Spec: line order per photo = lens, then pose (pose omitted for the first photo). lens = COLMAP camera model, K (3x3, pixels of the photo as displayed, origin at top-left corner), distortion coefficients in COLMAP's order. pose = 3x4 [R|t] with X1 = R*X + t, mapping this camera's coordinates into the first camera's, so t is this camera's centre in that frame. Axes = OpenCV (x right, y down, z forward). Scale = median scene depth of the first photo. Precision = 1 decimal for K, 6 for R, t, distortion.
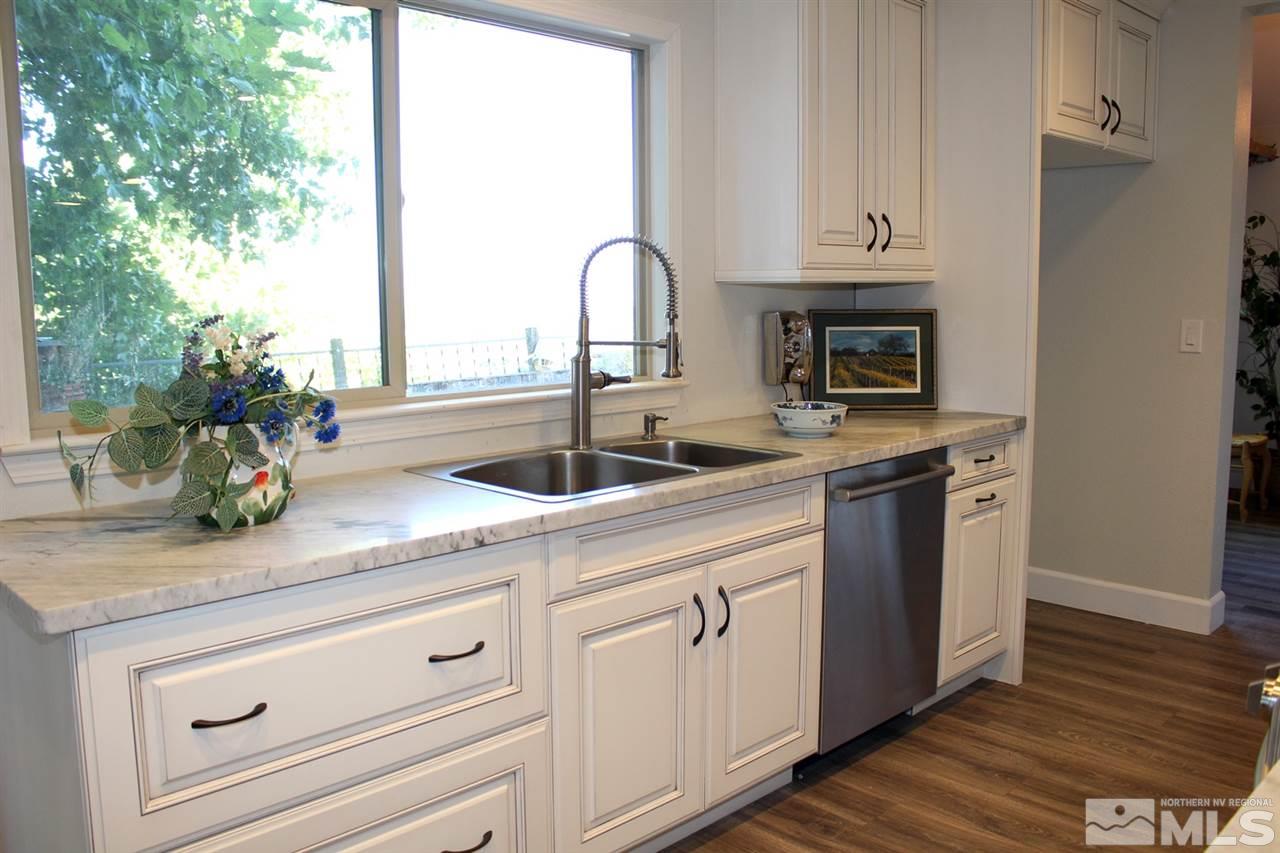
lens RADIAL K [[1058.1, 0, 642.0], [0, 1058.1, 414.3], [0, 0, 1]] dist [-0.122276, 0.040916]
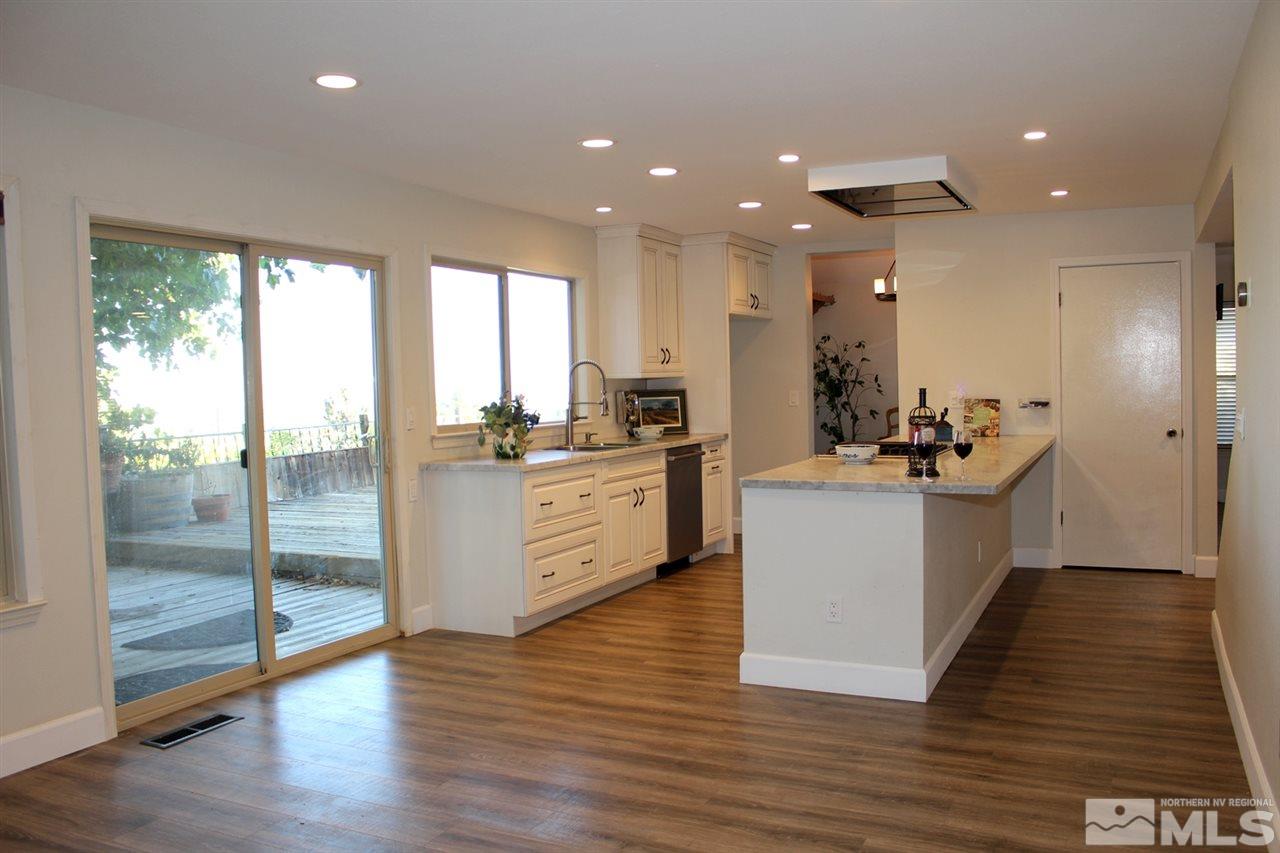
lens RADIAL K [[1058.1, 0, 633.5], [0, 1058.1, 426.9], [0, 0, 1]] dist [-0.122276, 0.040916]
pose [[0.944999, -0.029806, 0.325713, -0.595885], [0.055797, 0.995932, -0.070748, 0.142277], [-0.322279, 0.085030, 0.942818, -1.153640]]
